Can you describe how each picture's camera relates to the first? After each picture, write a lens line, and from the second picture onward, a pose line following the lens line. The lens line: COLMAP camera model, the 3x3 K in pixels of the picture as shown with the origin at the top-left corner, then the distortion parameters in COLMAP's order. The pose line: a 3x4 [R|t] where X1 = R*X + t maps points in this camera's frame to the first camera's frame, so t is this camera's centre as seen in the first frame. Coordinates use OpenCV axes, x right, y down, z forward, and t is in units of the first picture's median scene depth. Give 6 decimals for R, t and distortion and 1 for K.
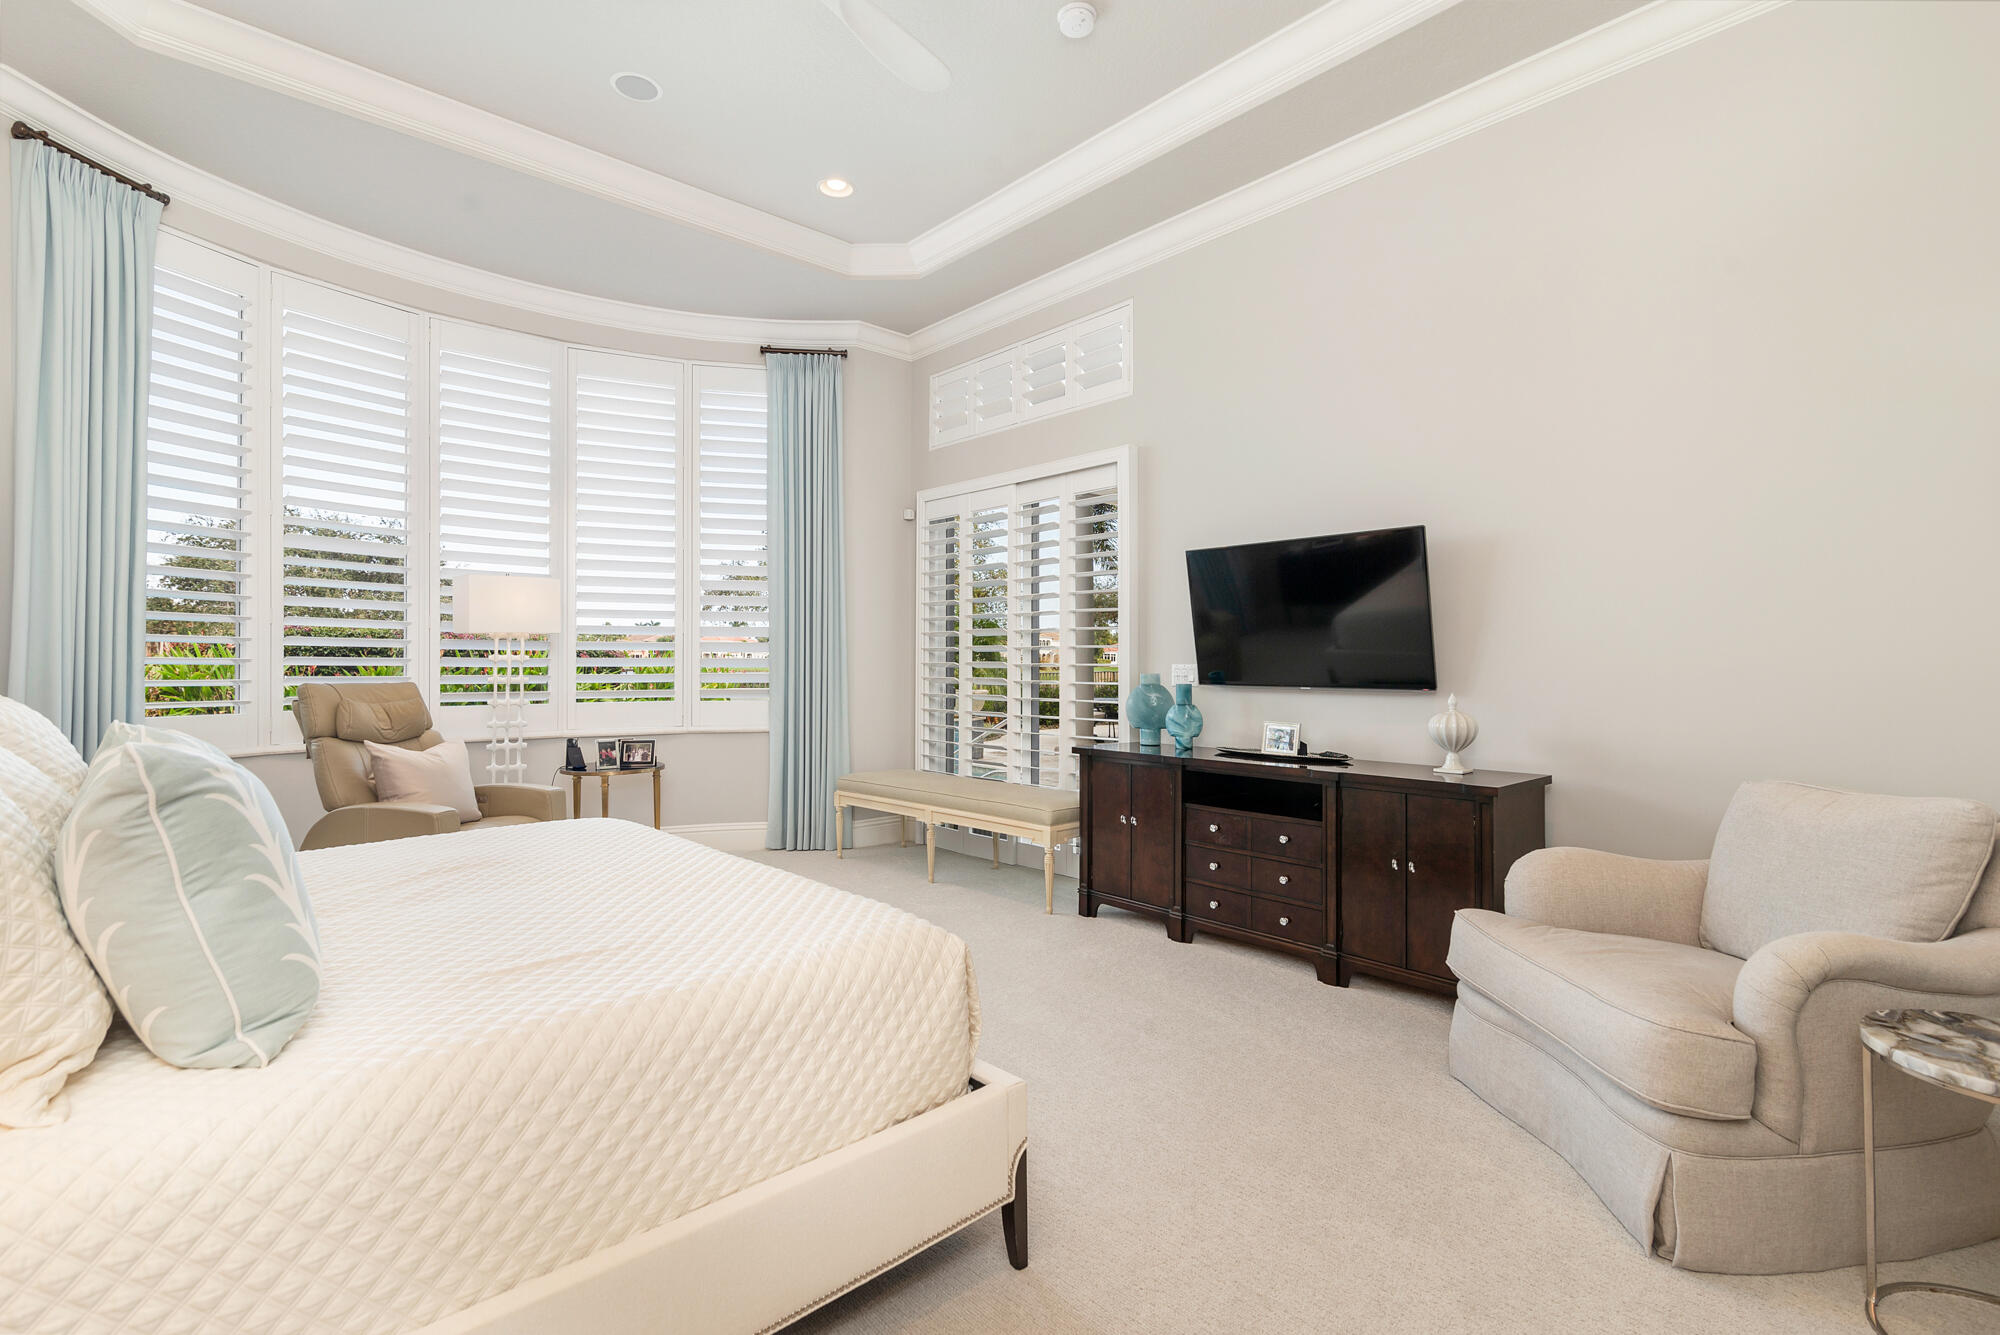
lens RADIAL K [[928.2, 0, 1002.6], [0, 928.2, 665.3], [0, 0, 1]] dist [0.003538, 0.000545]
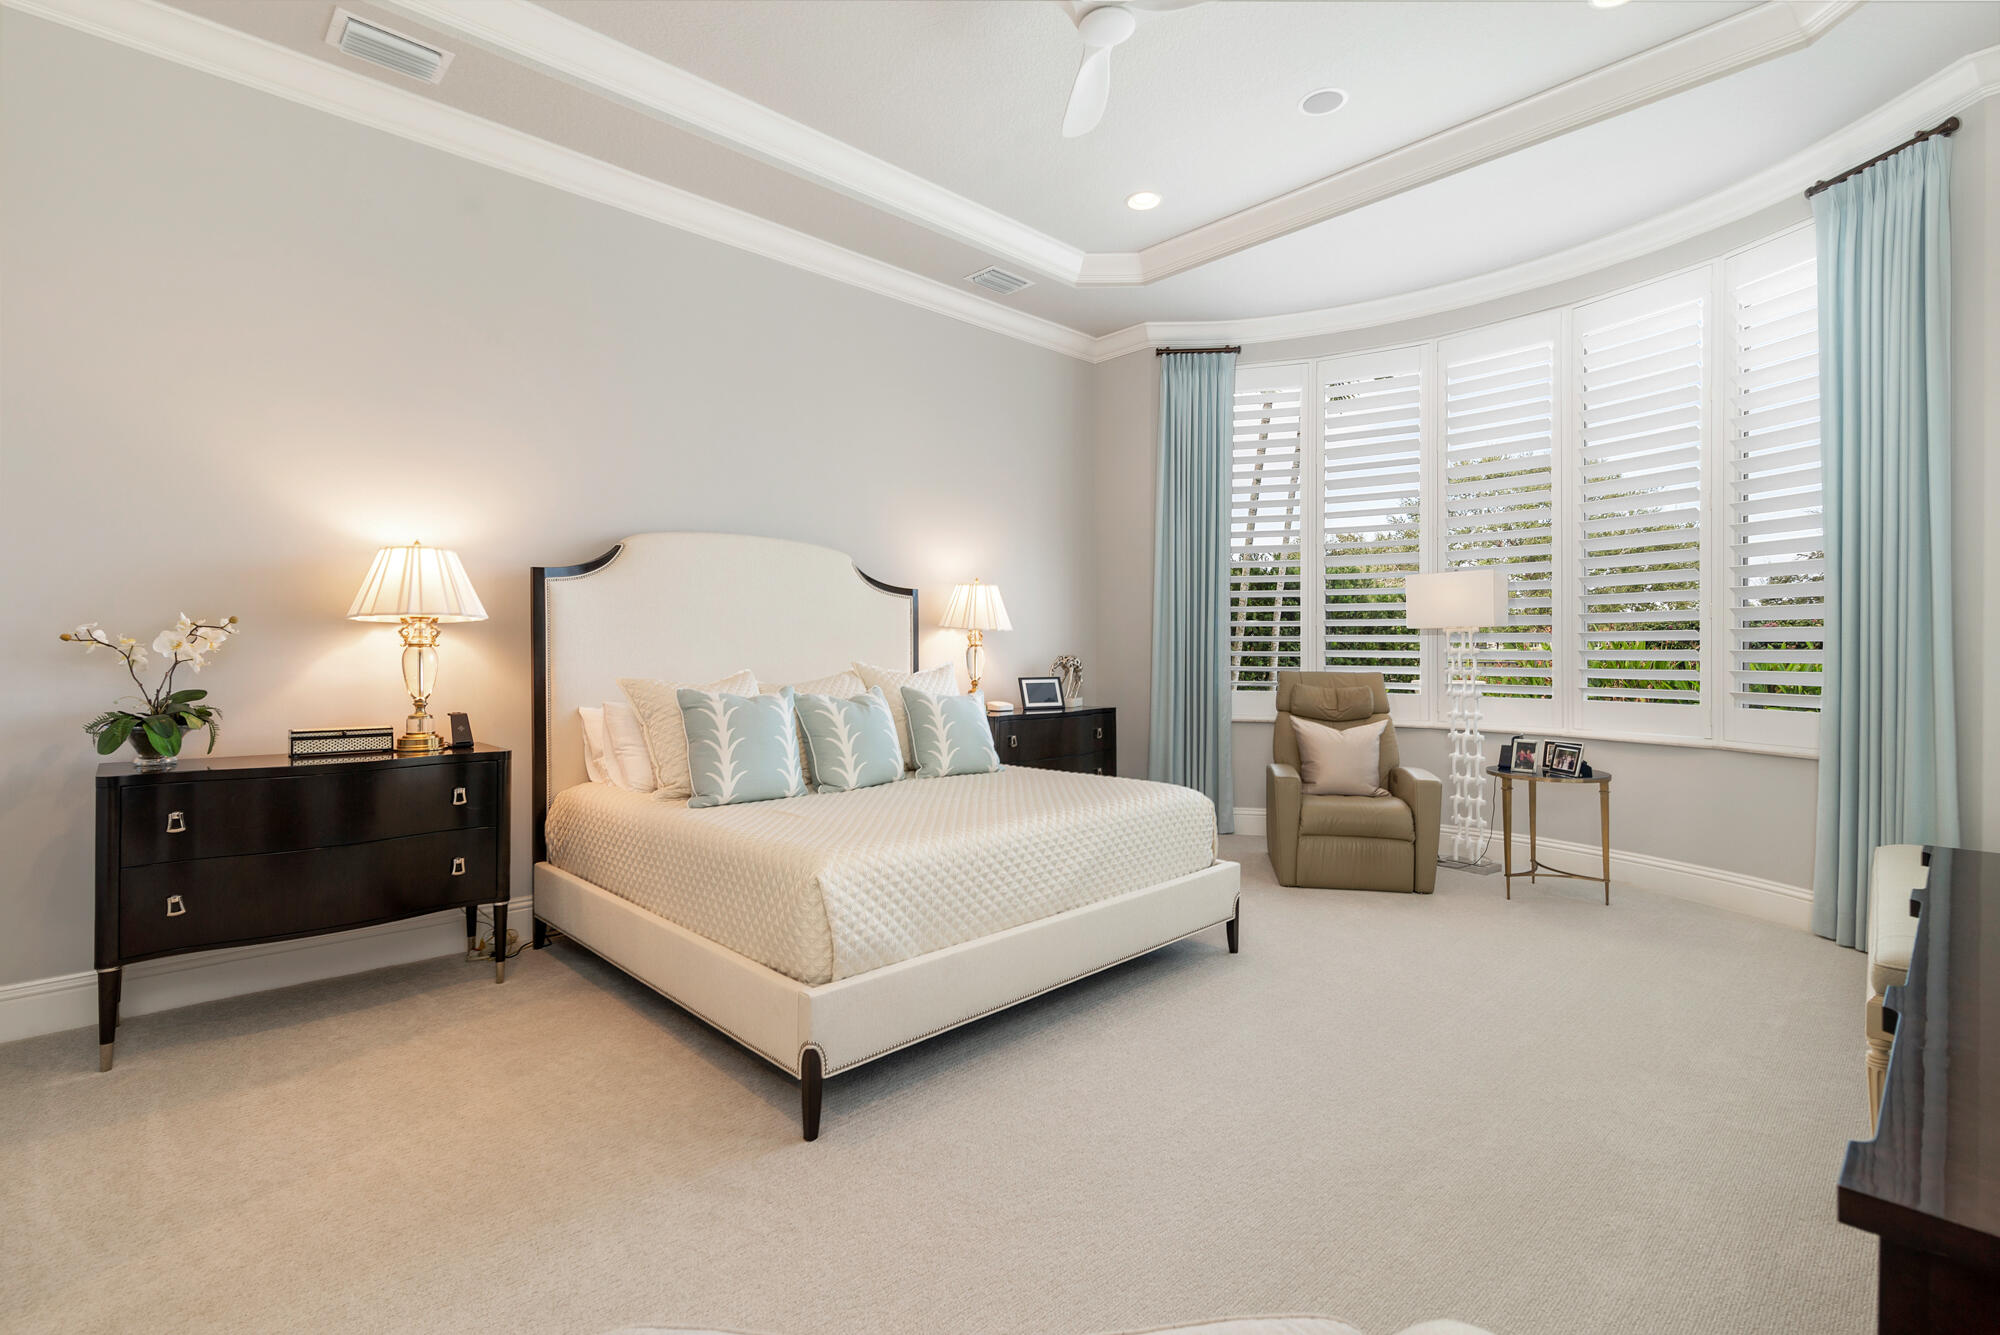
lens RADIAL K [[928.2, 0, 1002.6], [0, 928.2, 665.3], [0, 0, 1]] dist [0.003538, 0.000545]
pose [[0.013191, 0.016485, -0.999777, 0.485535], [0.001260, 0.999863, 0.016504, -0.009461], [0.999912, -0.001478, 0.013169, 0.472827]]
